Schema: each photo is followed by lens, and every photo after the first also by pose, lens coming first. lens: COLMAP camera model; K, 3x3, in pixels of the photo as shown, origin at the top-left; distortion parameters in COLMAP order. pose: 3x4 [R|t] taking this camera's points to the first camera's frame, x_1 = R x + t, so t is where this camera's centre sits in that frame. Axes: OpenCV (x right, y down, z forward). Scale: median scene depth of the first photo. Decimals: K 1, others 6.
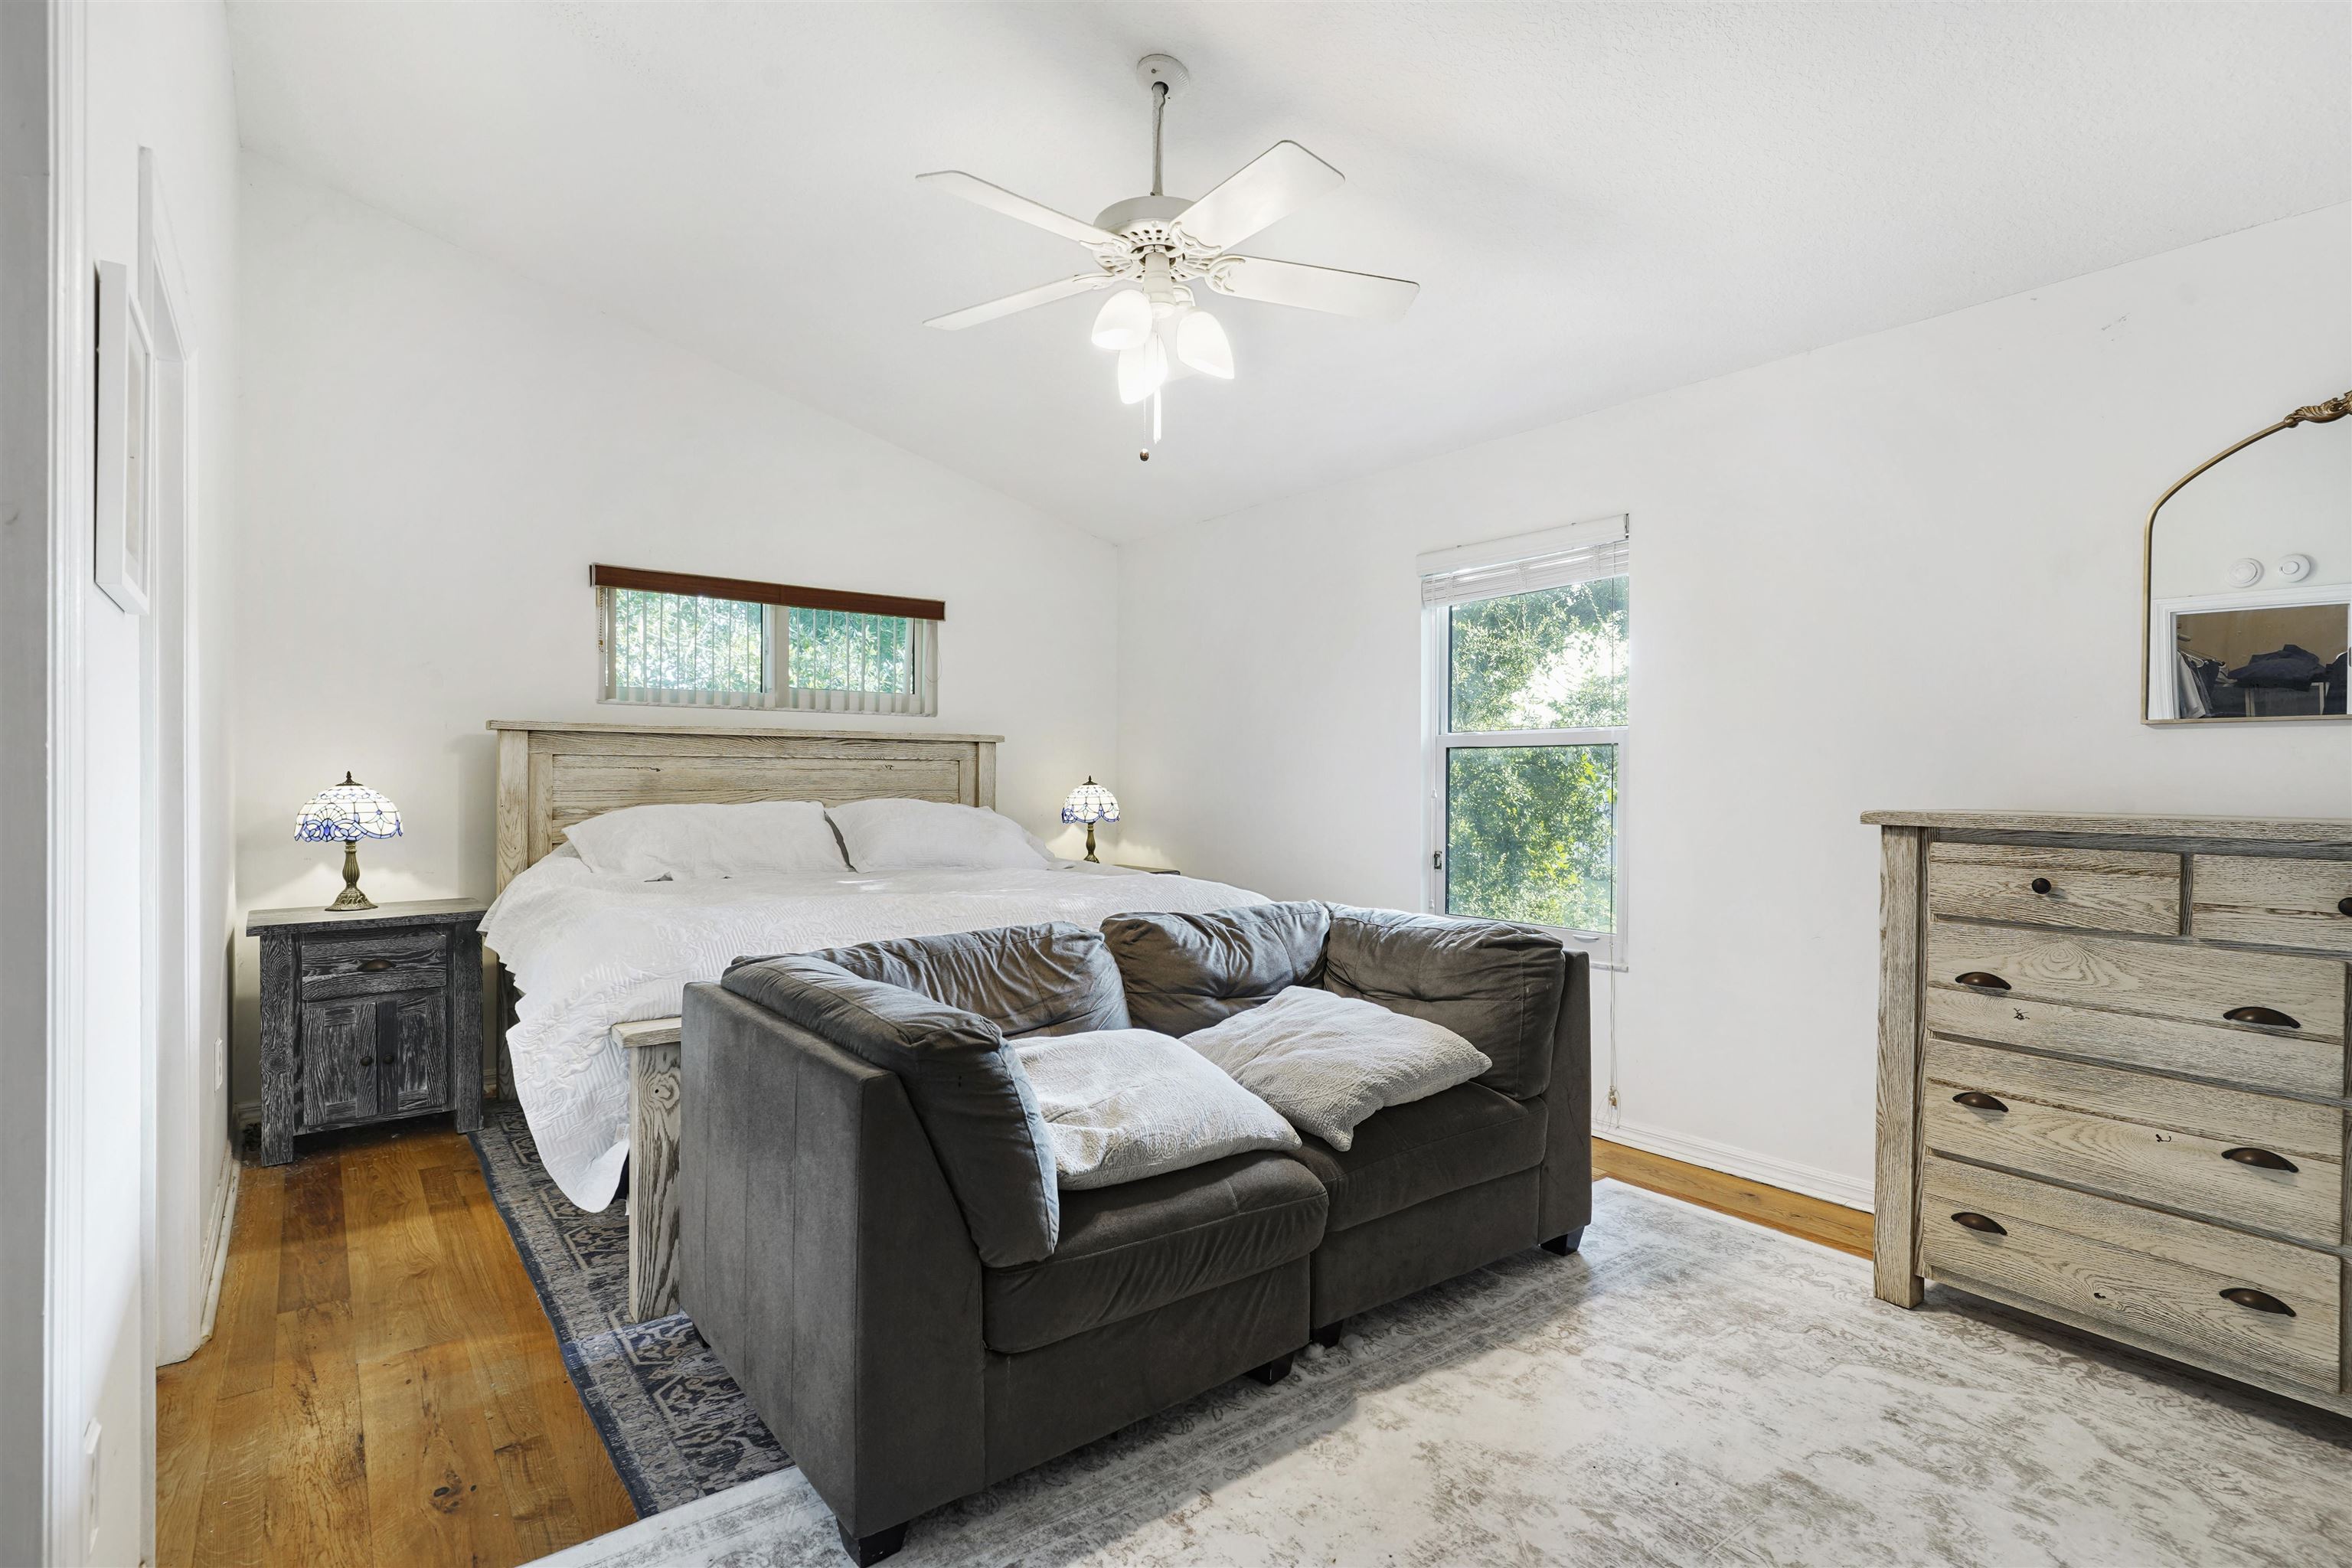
lens RADIAL K [[1150.0, 0, 1174.5], [0, 1150.0, 773.9], [0, 0, 1]] dist [-0.008807, 0.005936]
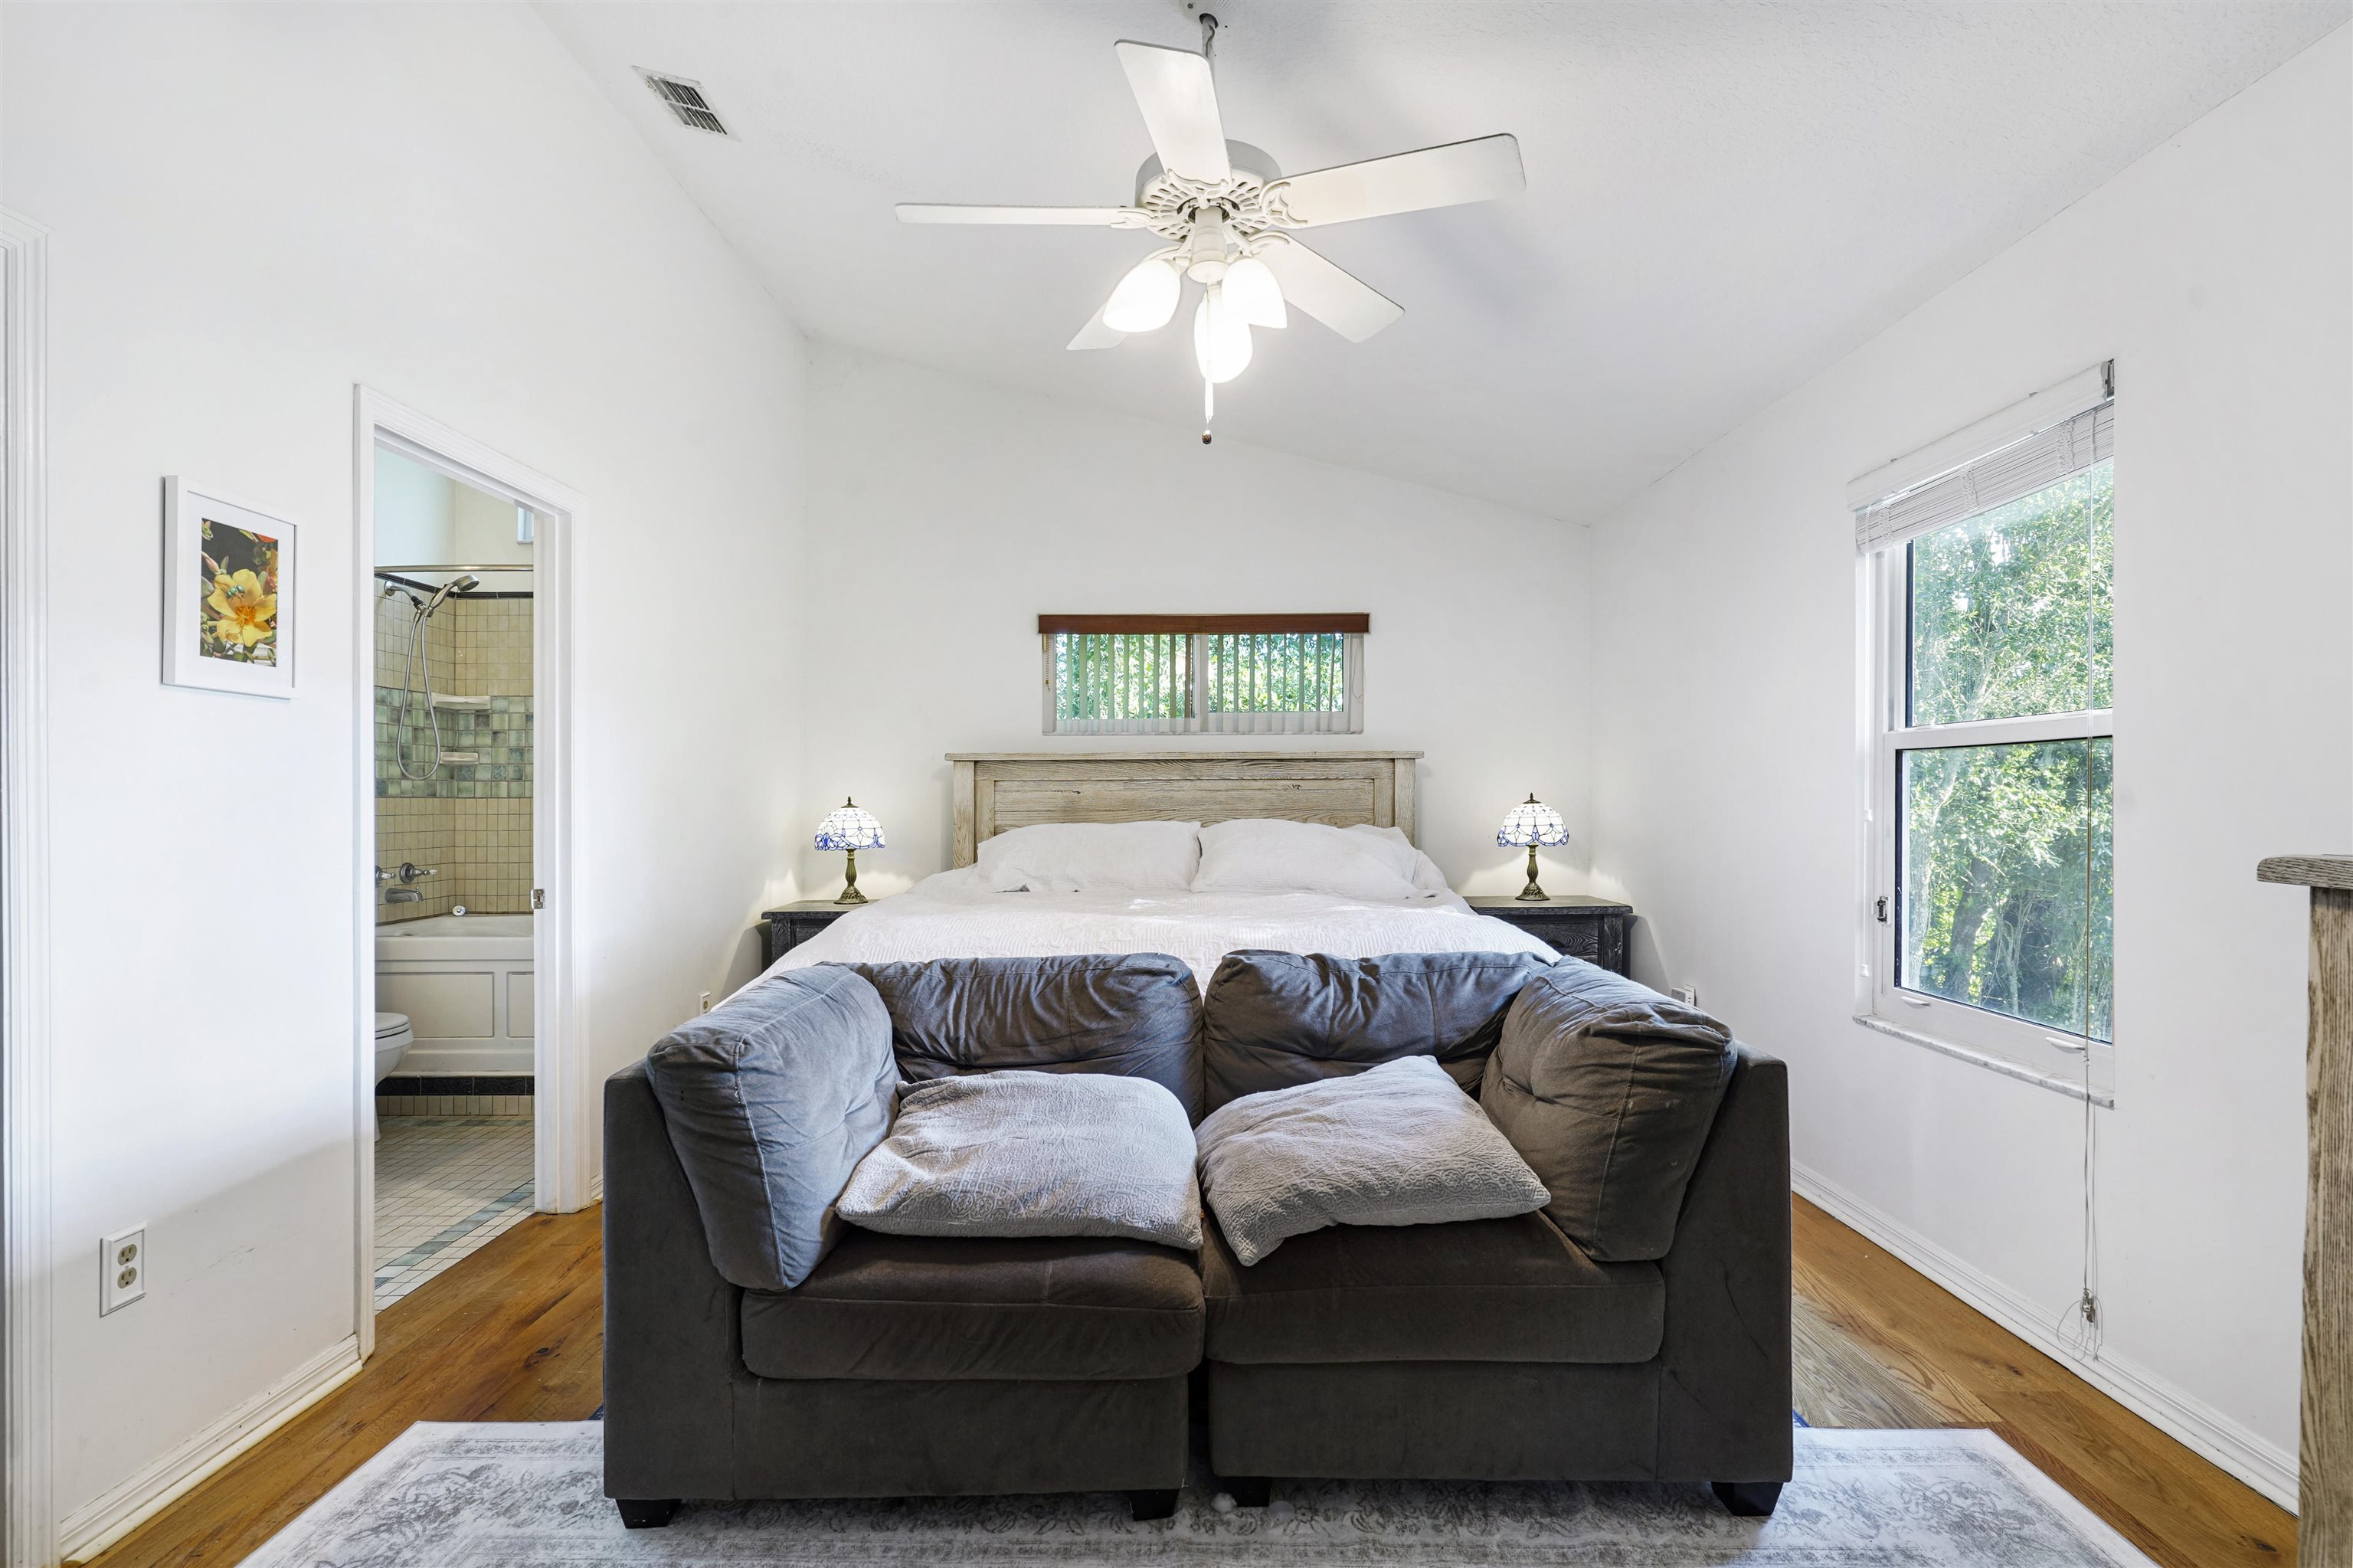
lens RADIAL K [[1140.8, 0, 1176.0], [0, 1140.8, 792.9], [0, 0, 1]] dist [-0.004809, 0.004504]
pose [[0.788222, -0.009880, -0.615312, 0.476775], [0.011316, 0.999935, -0.001560, -0.000374], [0.615287, -0.005733, 0.788282, 0.273929]]
